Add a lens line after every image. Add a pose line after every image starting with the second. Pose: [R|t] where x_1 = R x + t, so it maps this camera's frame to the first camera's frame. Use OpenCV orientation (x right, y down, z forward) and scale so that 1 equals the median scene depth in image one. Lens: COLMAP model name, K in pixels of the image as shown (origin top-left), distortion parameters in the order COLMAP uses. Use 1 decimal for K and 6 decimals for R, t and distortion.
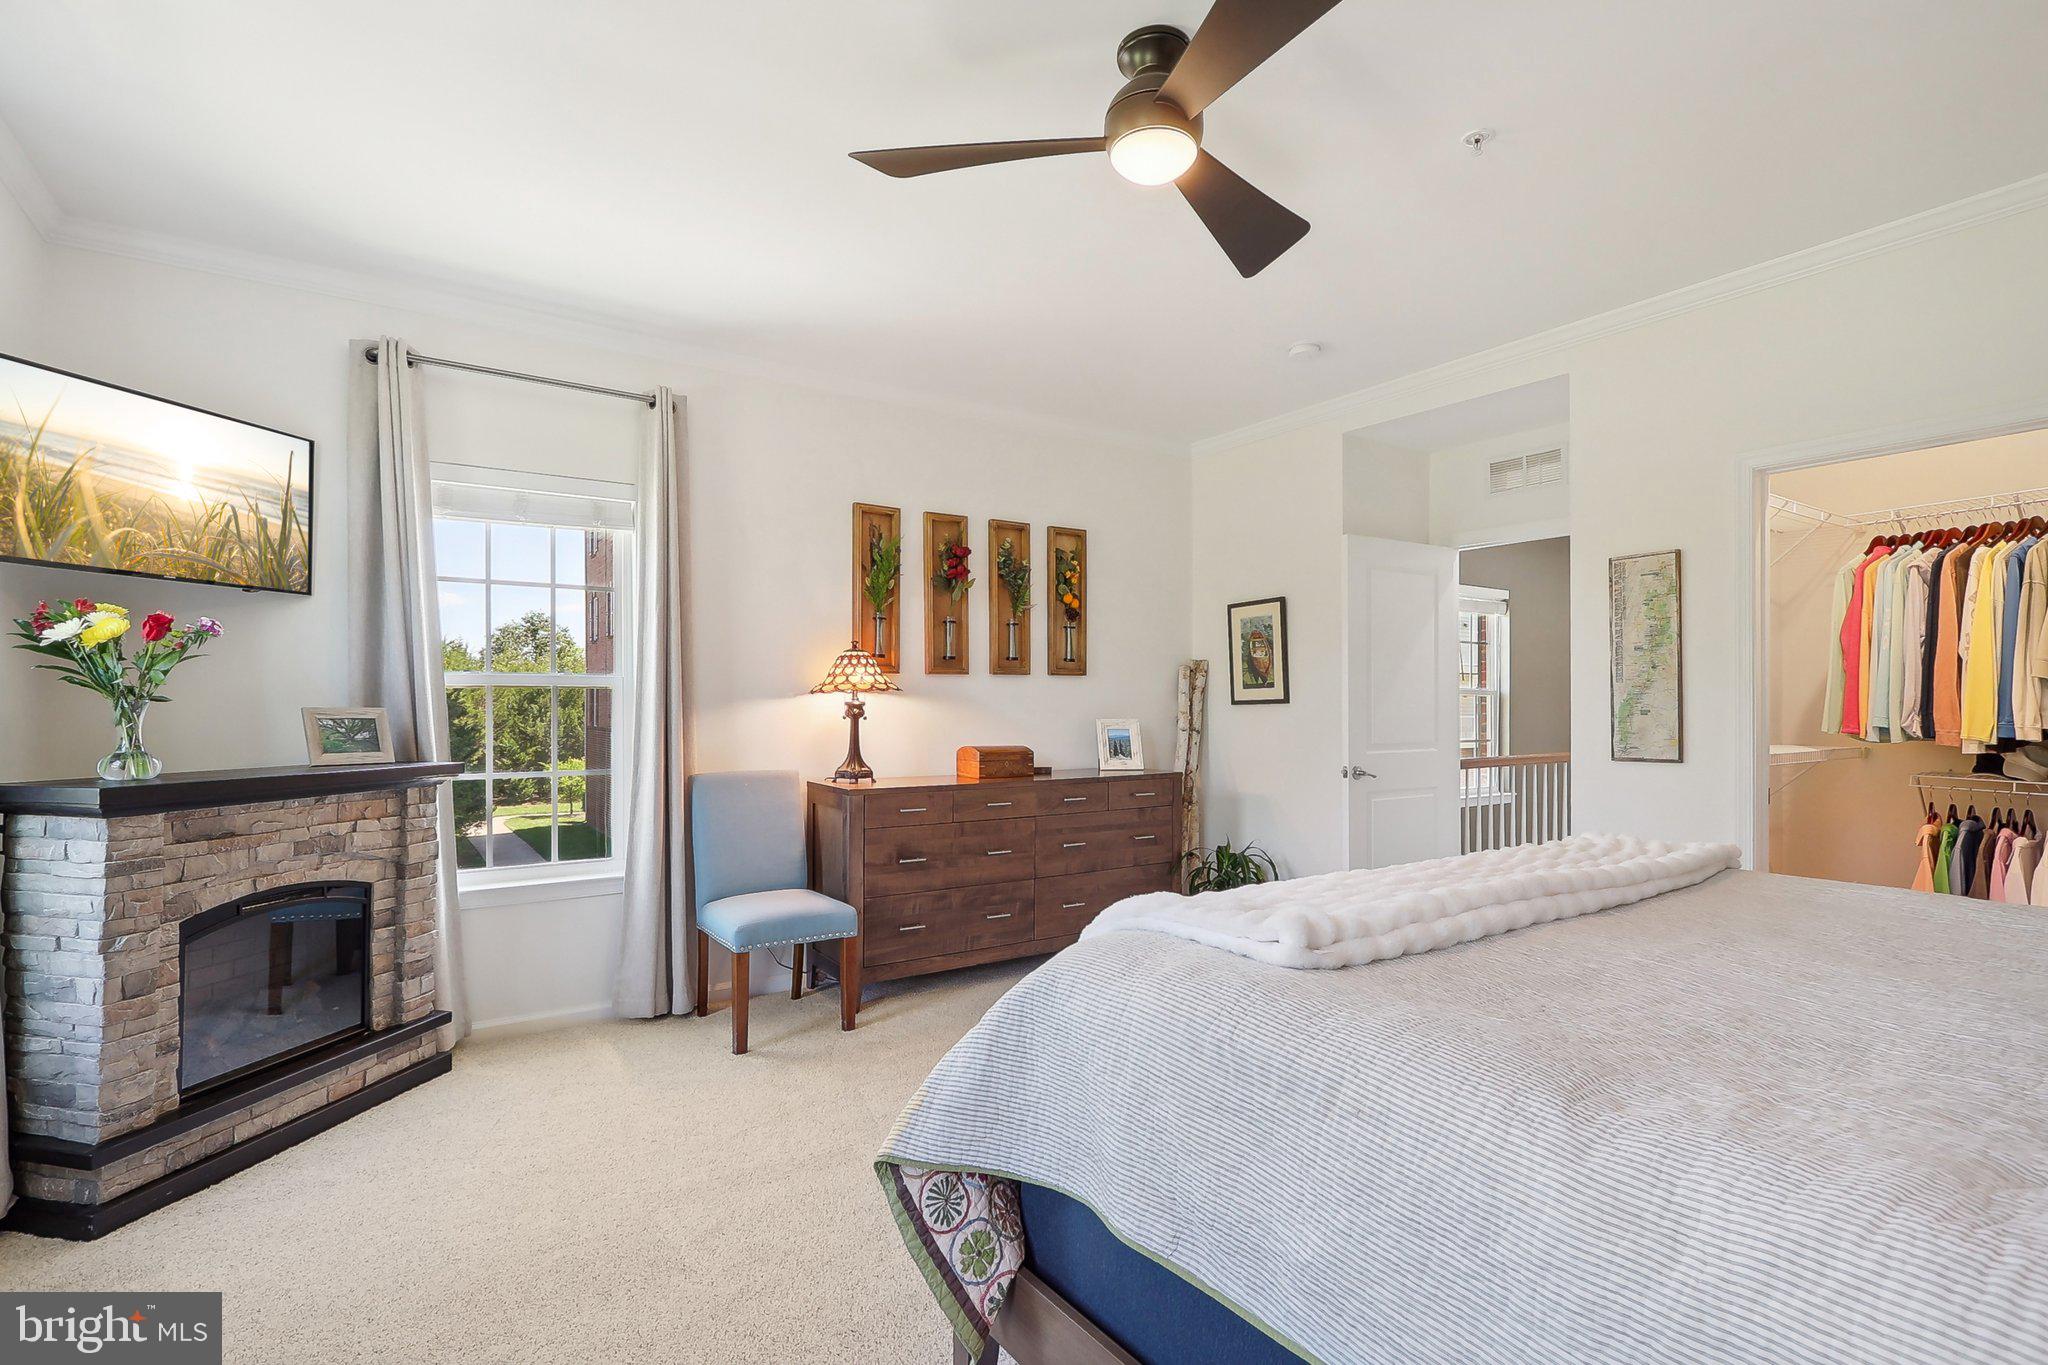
lens RADIAL K [[958.8, 0, 1028.7], [0, 958.8, 696.9], [0, 0, 1]] dist [0.008024, -0.008147]
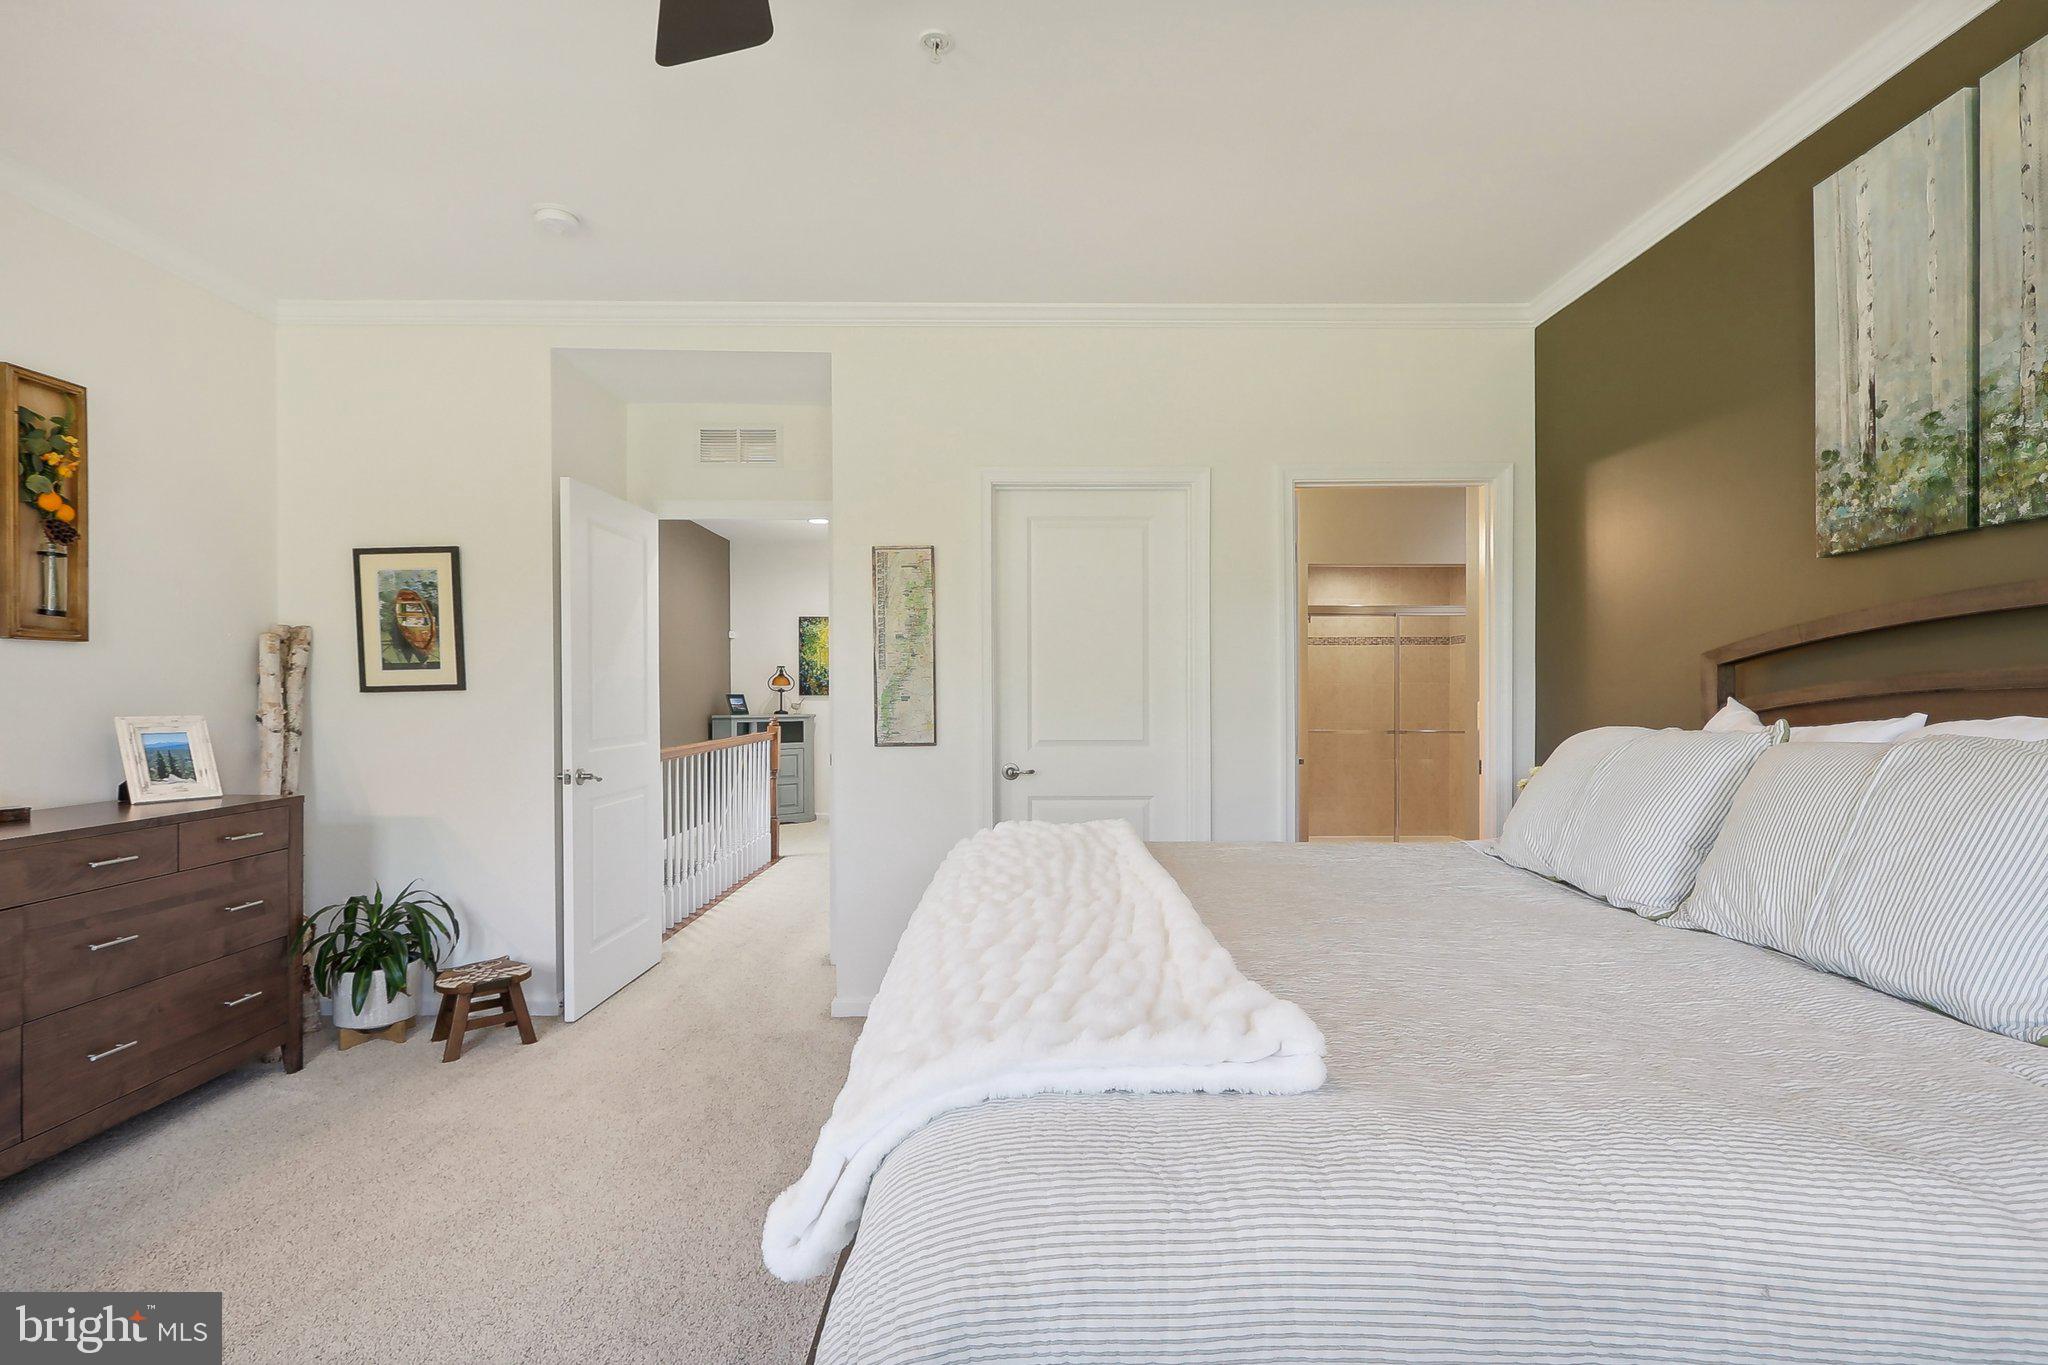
lens RADIAL K [[958.8, 0, 1028.7], [0, 958.8, 696.9], [0, 0, 1]] dist [0.008024, -0.008147]
pose [[0.560575, -0.004867, 0.828089, -0.101268], [-0.004926, 0.999945, 0.009212, 0.002800], [-0.828089, -0.009244, 0.560521, 0.215469]]
